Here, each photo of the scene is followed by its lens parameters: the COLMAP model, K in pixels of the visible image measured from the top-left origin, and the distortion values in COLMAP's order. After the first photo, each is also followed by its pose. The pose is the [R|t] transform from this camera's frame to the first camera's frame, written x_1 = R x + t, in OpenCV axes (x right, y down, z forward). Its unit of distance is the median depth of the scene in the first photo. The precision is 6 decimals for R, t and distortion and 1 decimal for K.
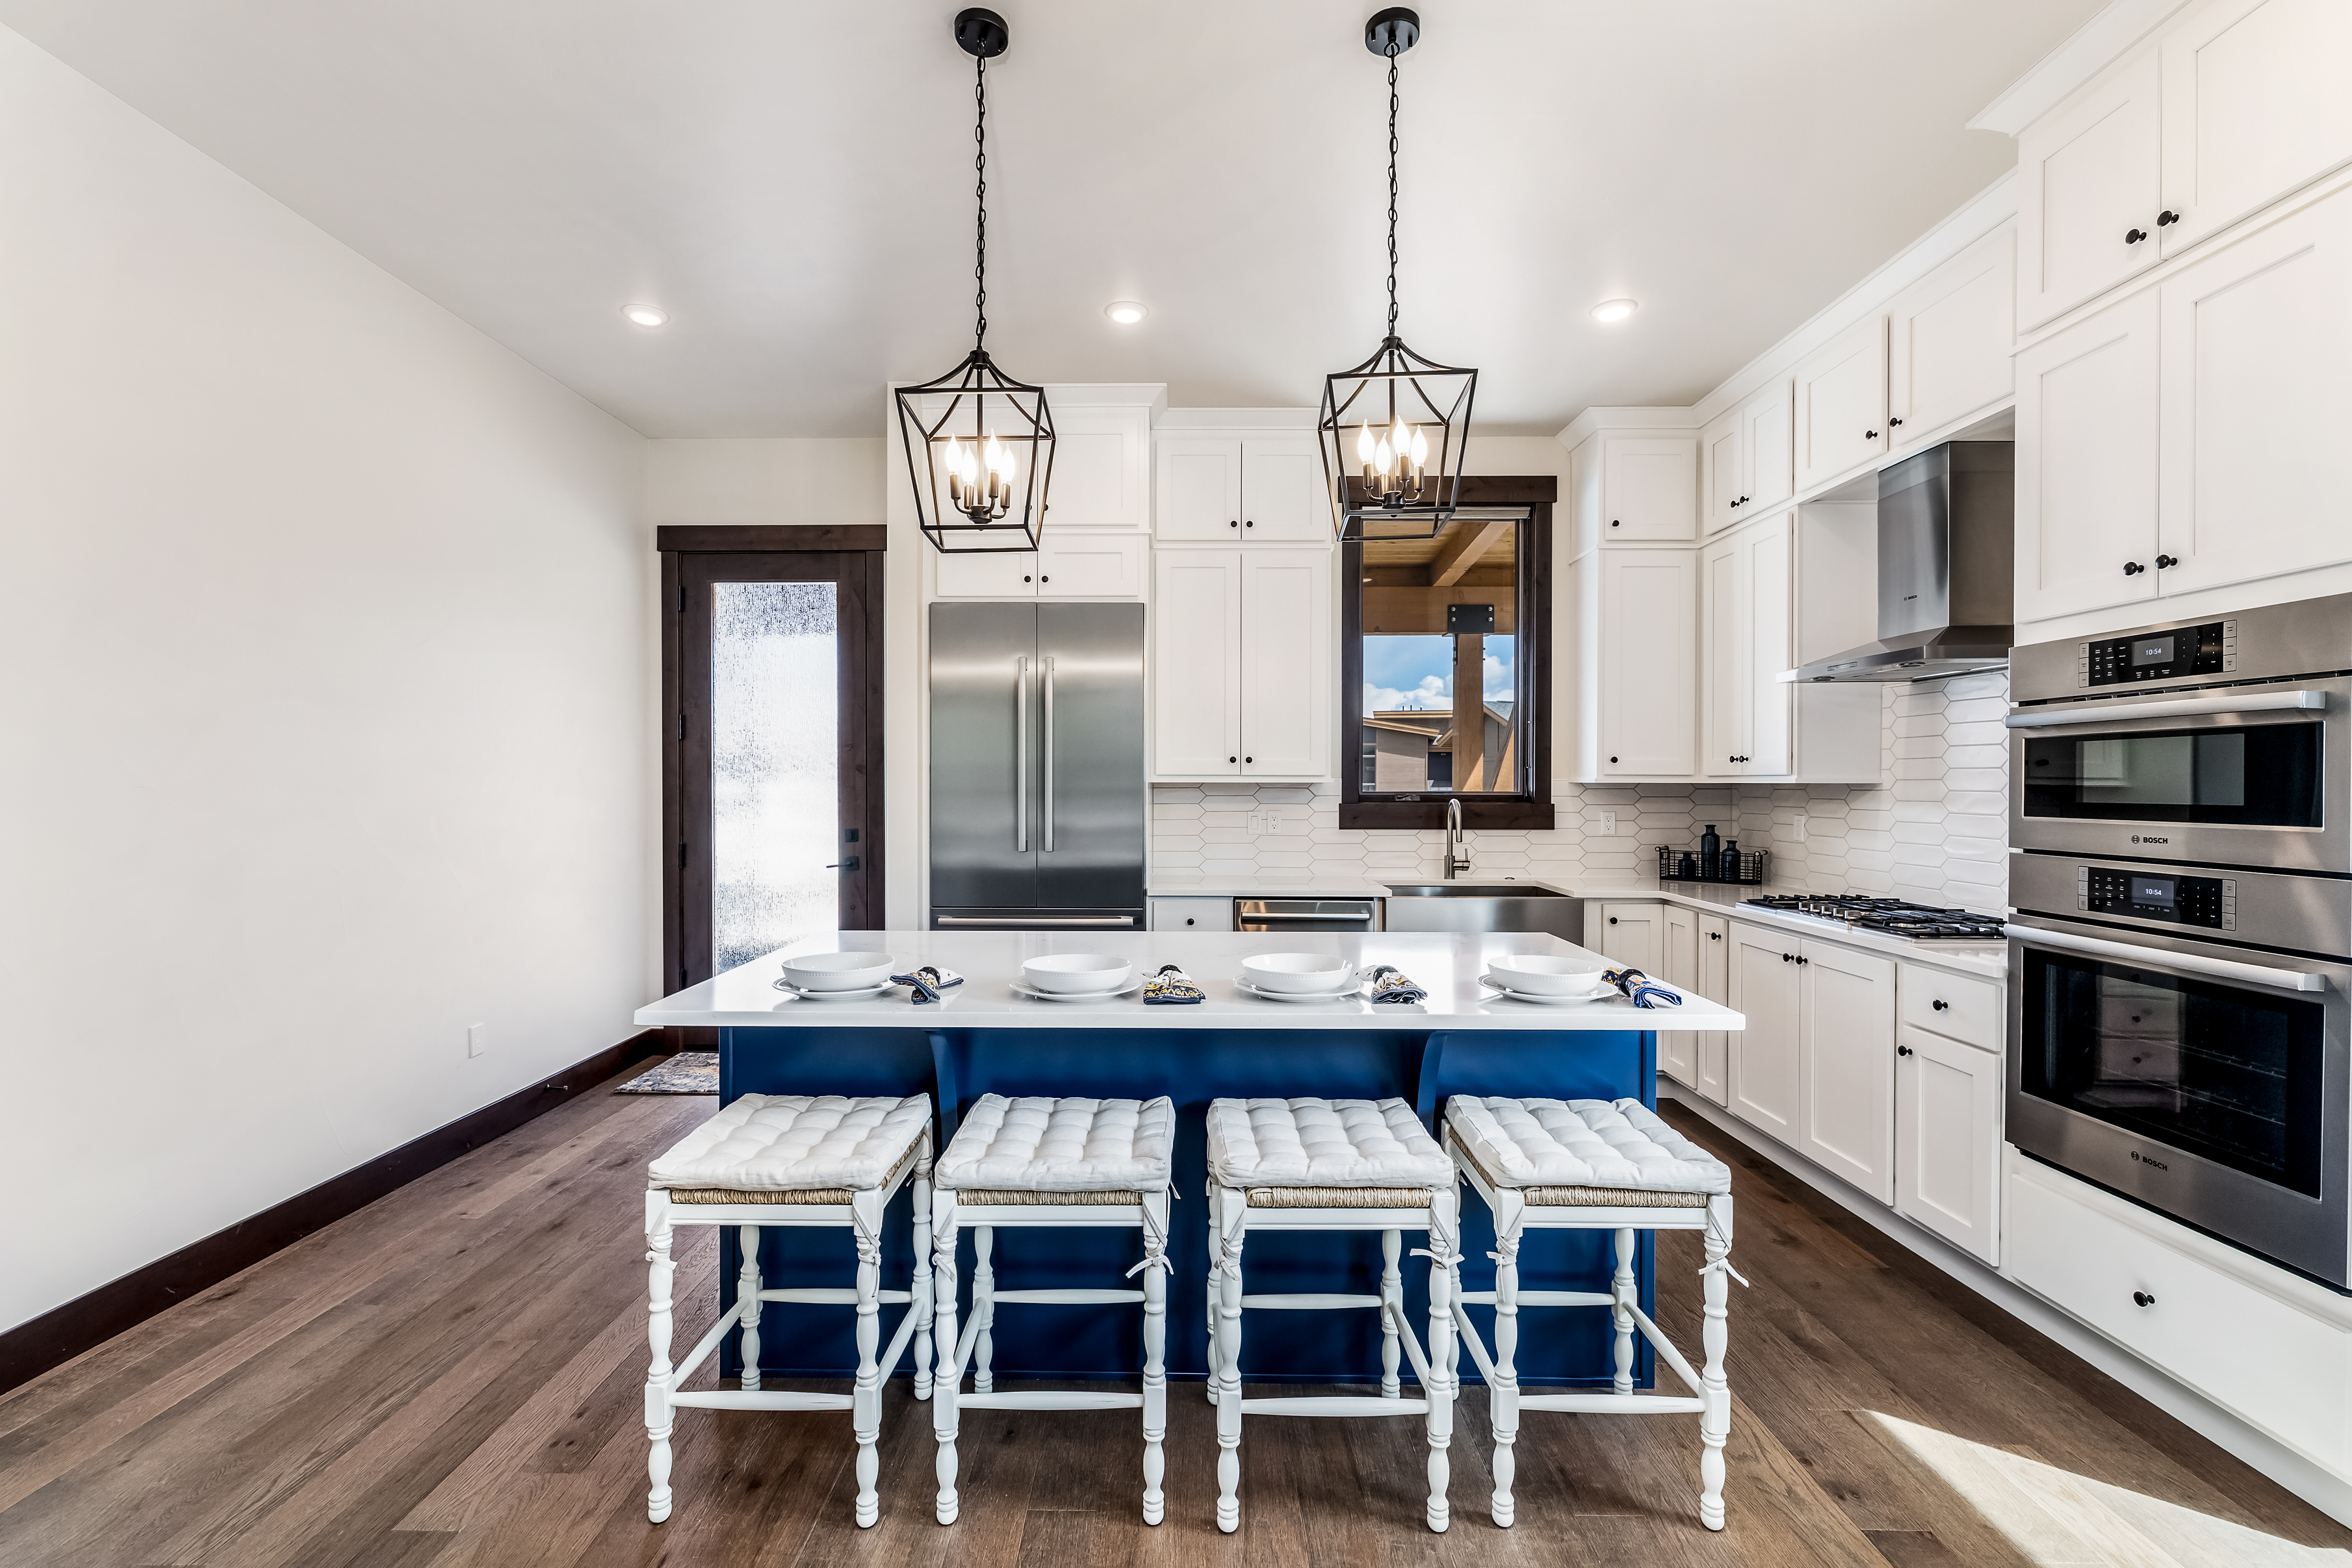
lens RADIAL K [[1030.3, 0, 1164.3], [0, 1030.3, 787.0], [0, 0, 1]] dist [-0.003997, 0.001638]
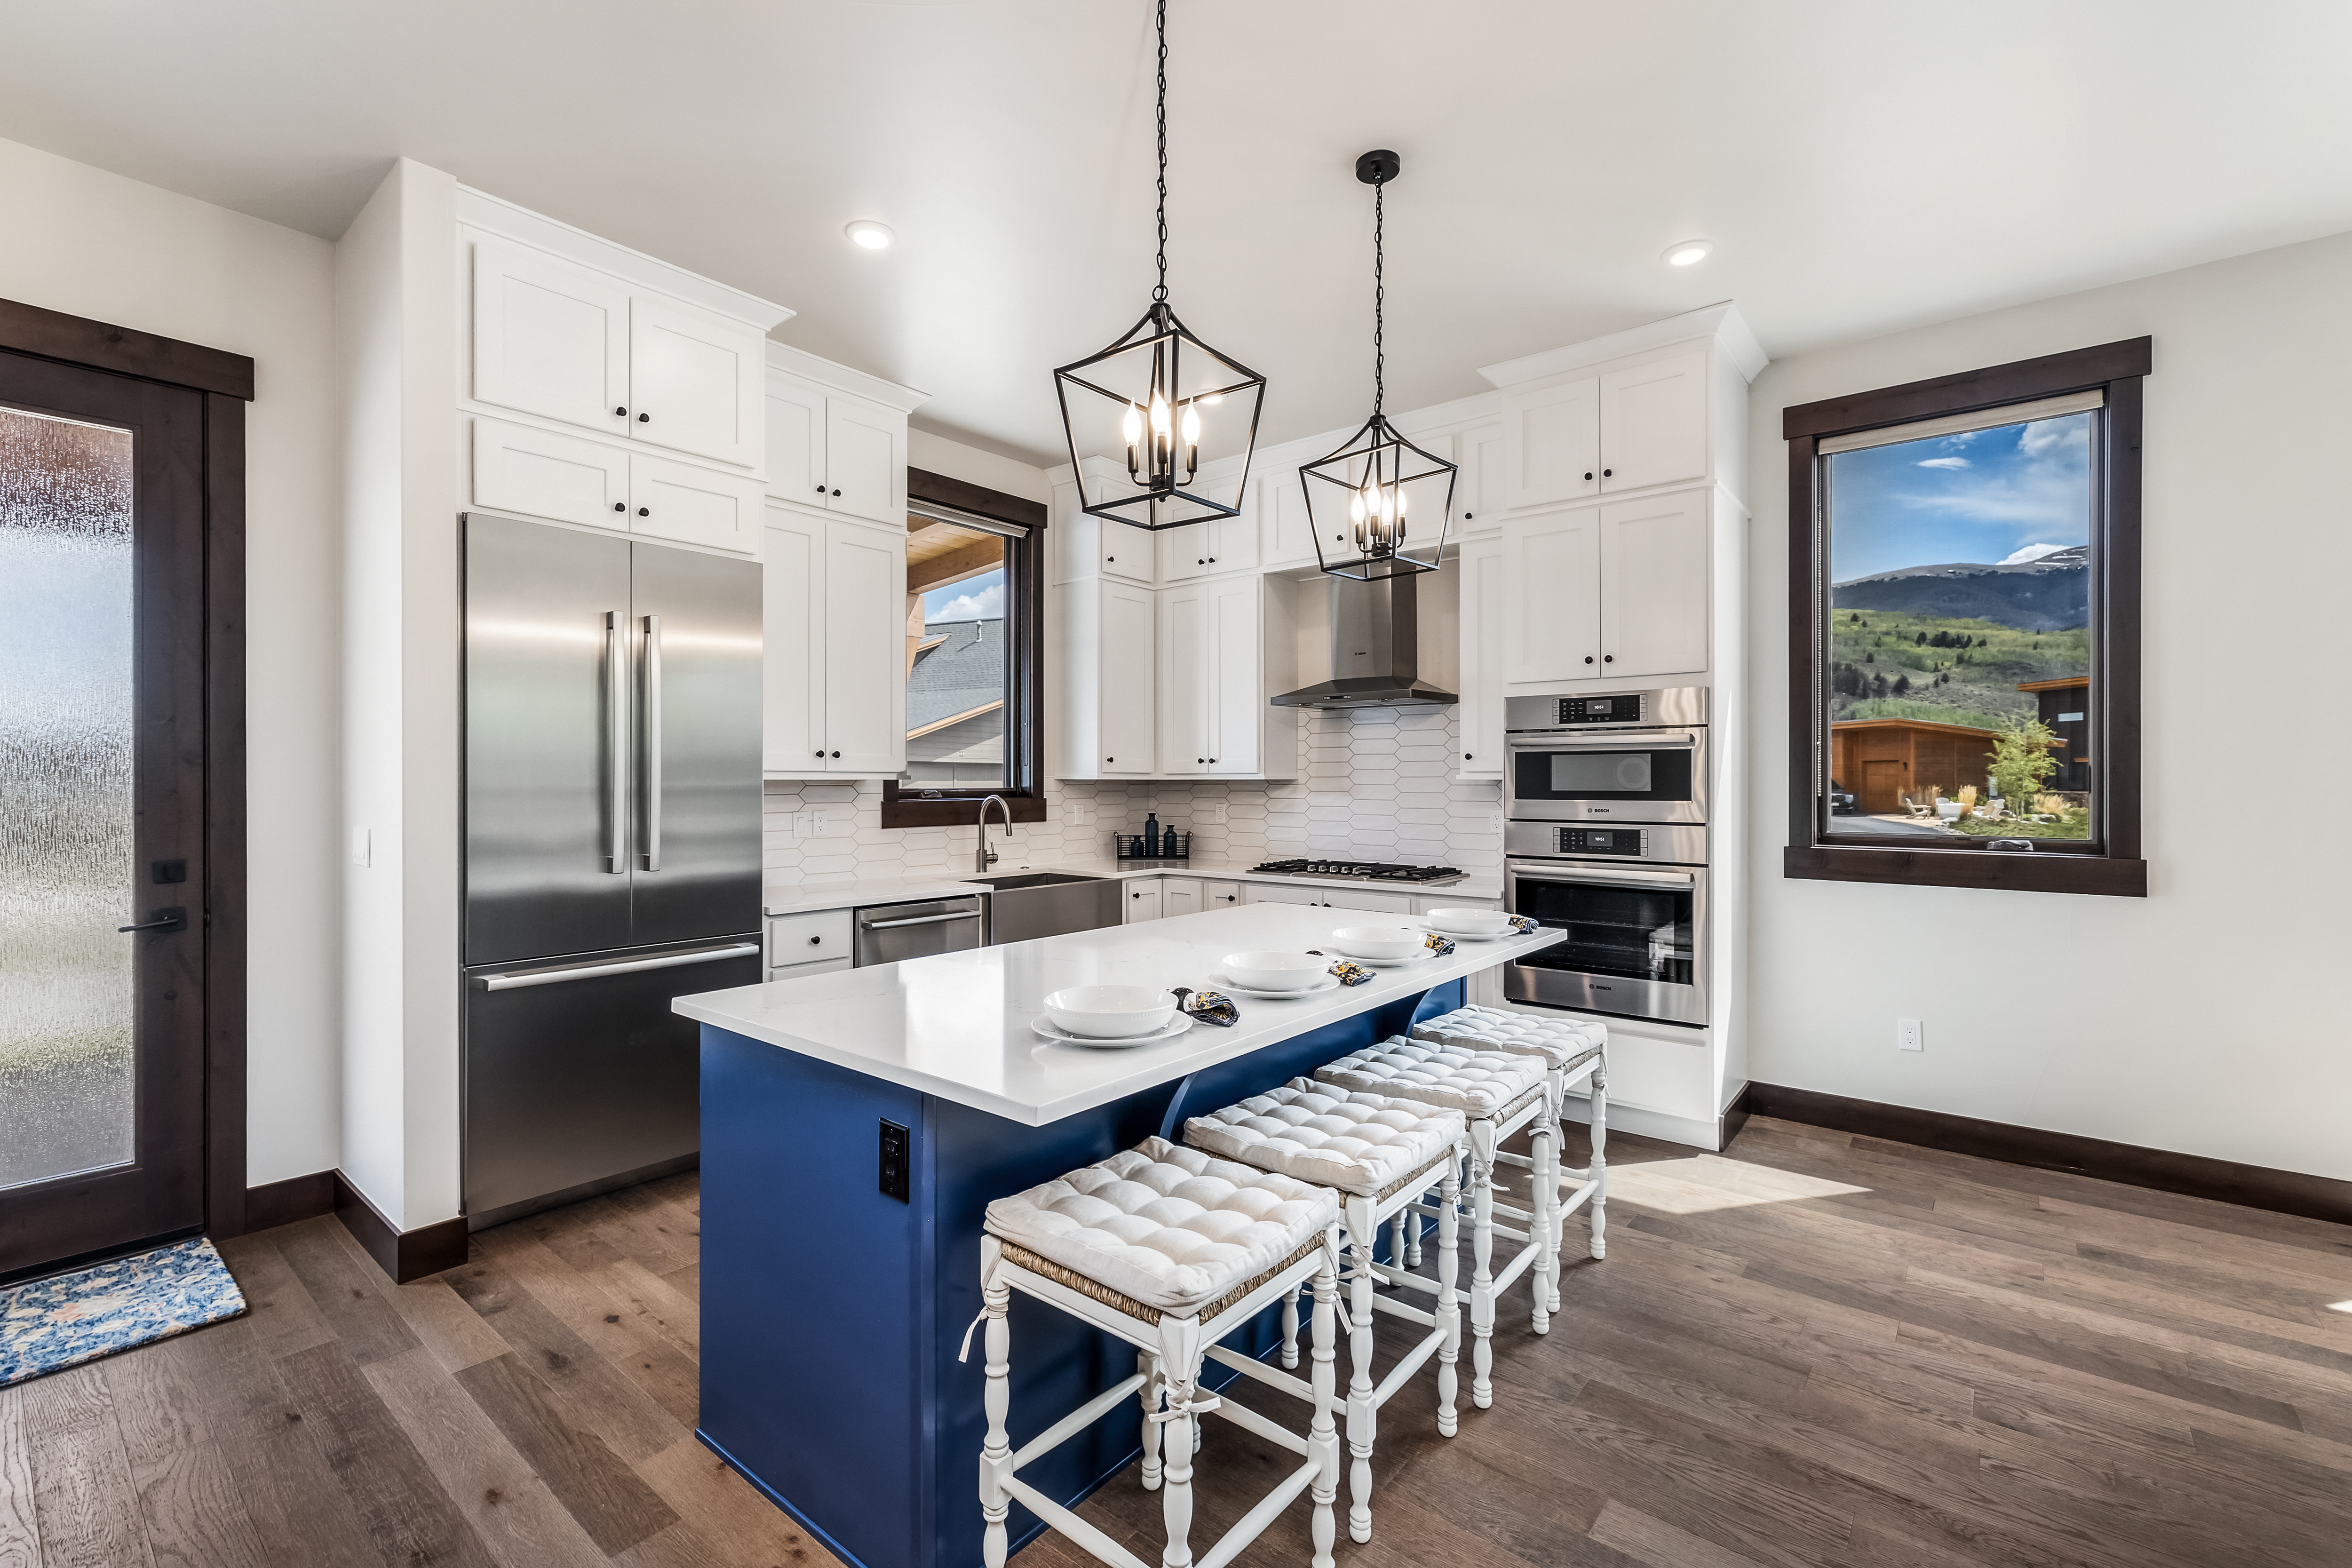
lens RADIAL K [[1030.3, 0, 1173.2], [0, 1030.3, 777.5], [0, 0, 1]] dist [-0.003997, 0.001638]
pose [[0.624493, -0.000465, 0.781030, -0.460787], [0.004812, 0.999983, -0.003252, -0.002230], [-0.781015, 0.005789, 0.624485, 0.222540]]
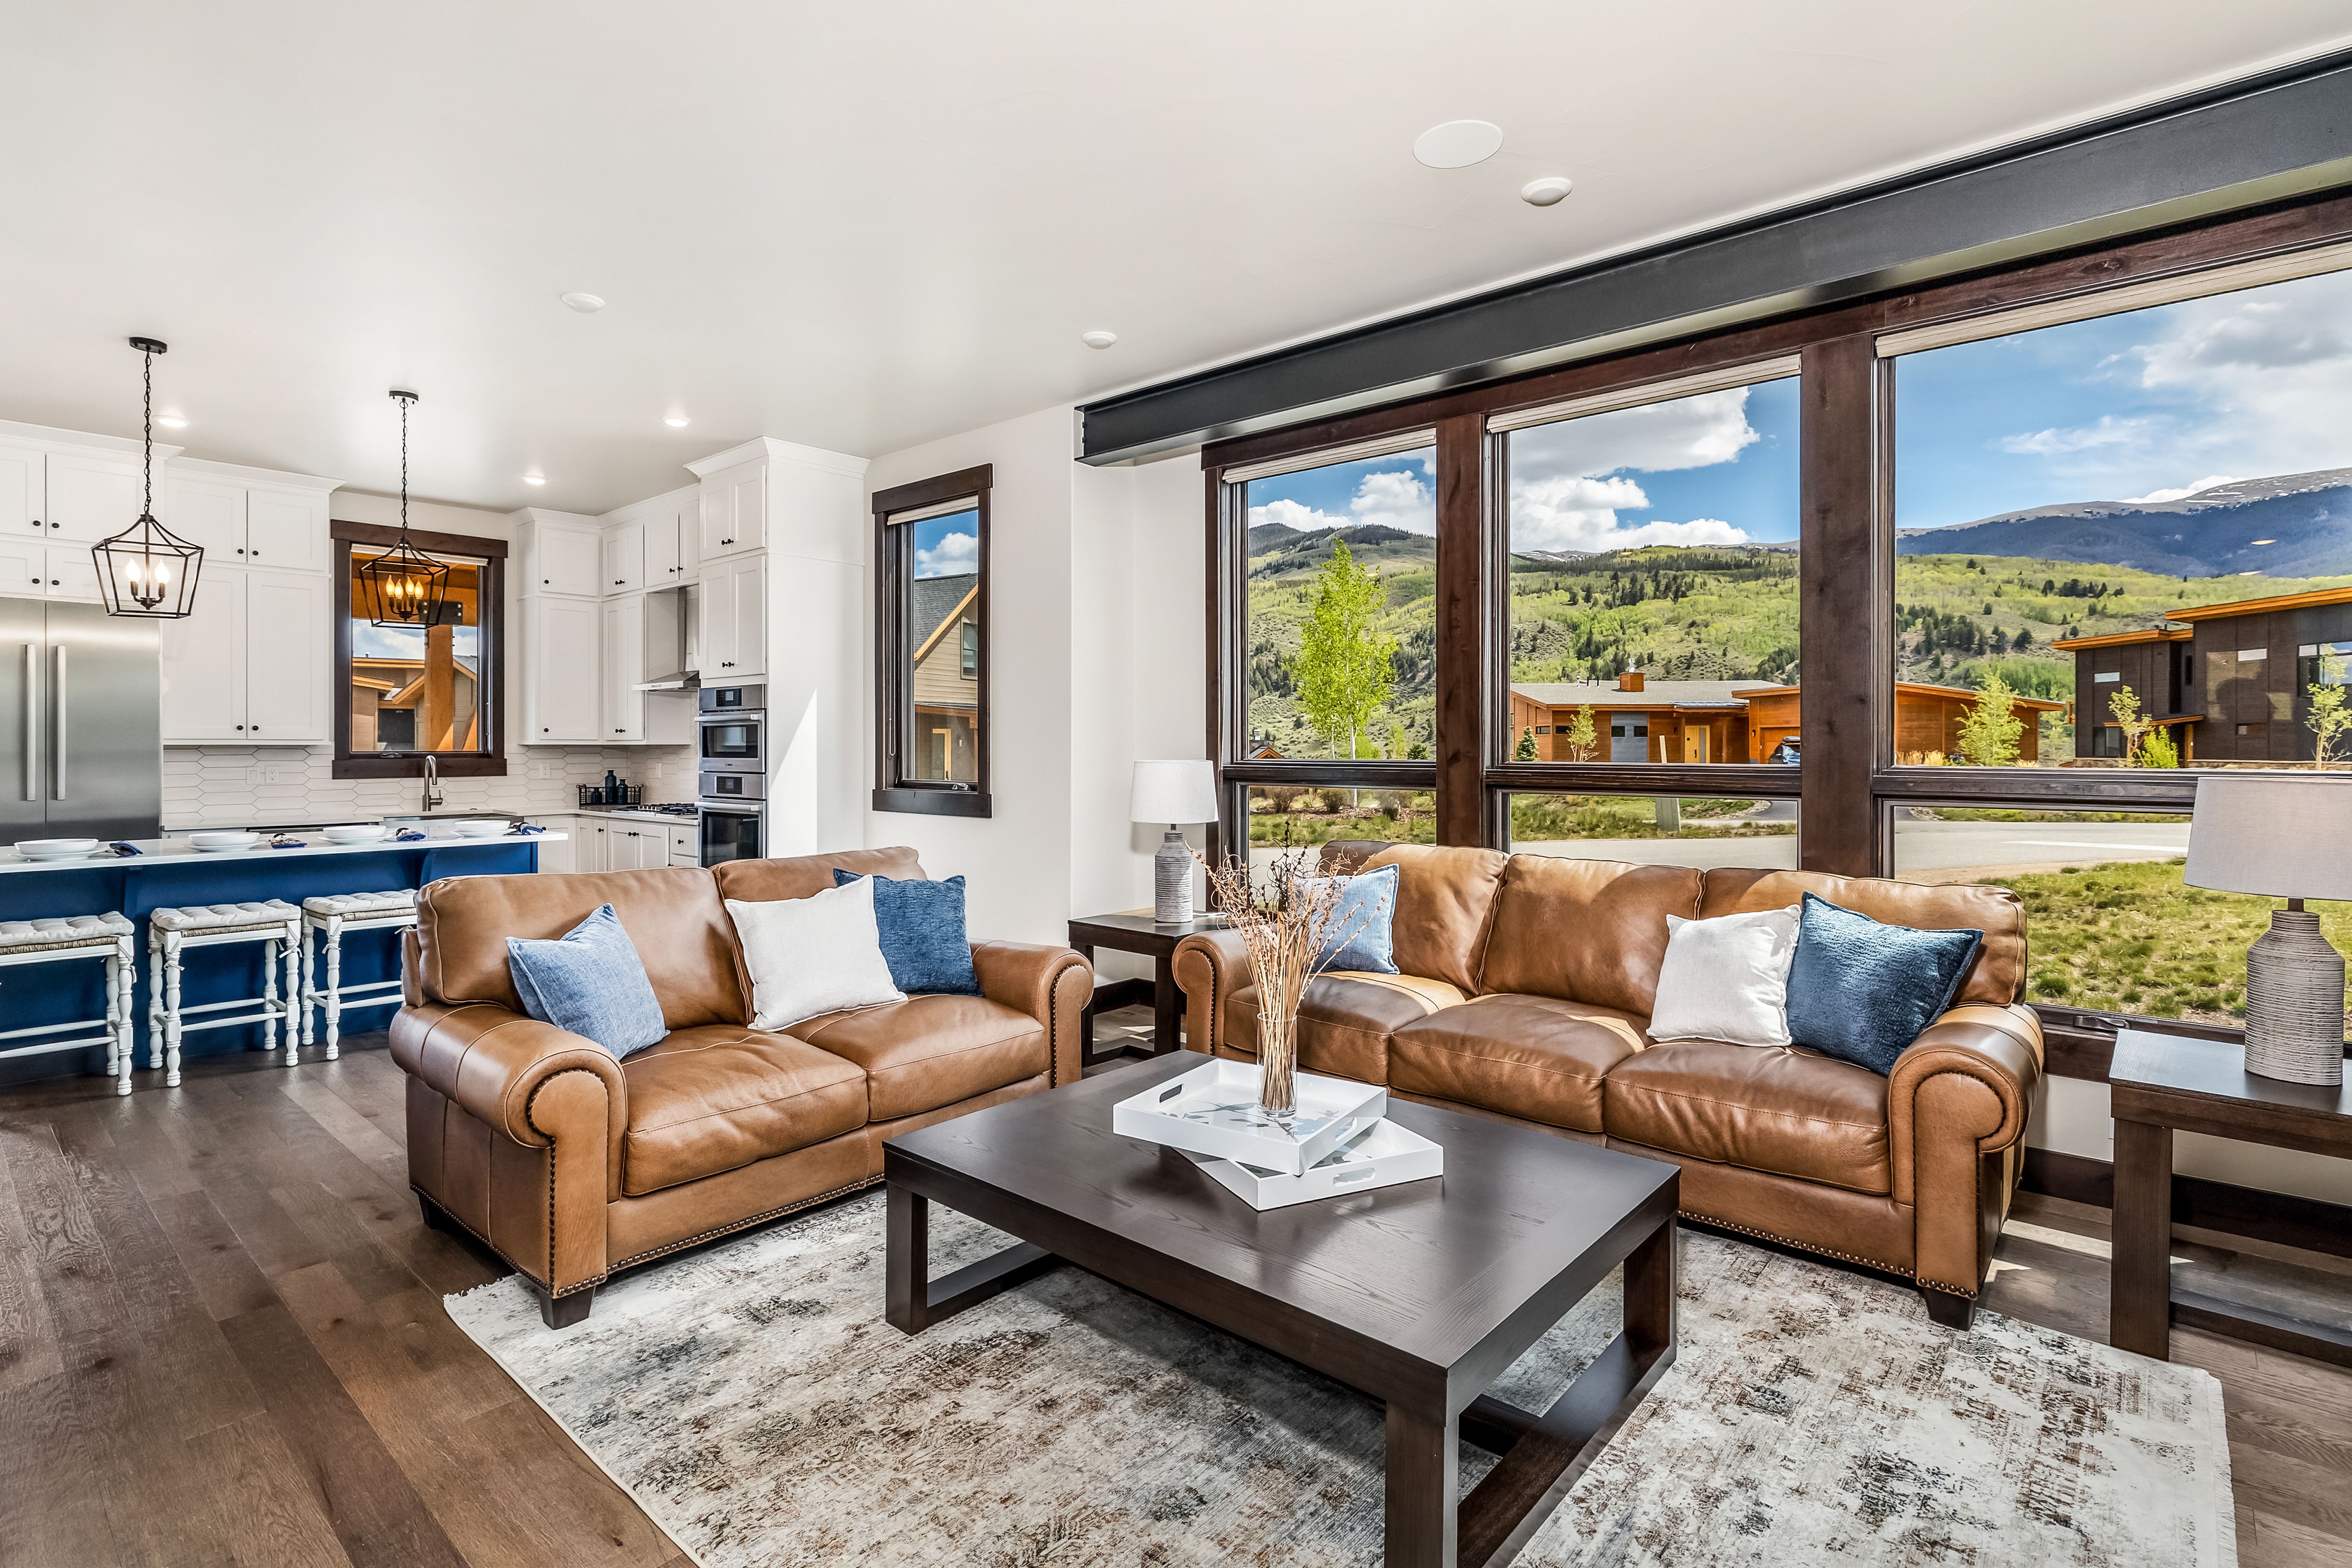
lens RADIAL K [[1131.5, 0, 1172.7], [0, 1131.5, 742.3], [0, 0, 1]] dist [-0.002121, 0.000466]
pose [[0.647410, 0.000189, 0.762142, -0.281386], [0.005486, 0.999973, -0.004909, 0.006884], [-0.762122, 0.007359, 0.647392, -0.912857]]
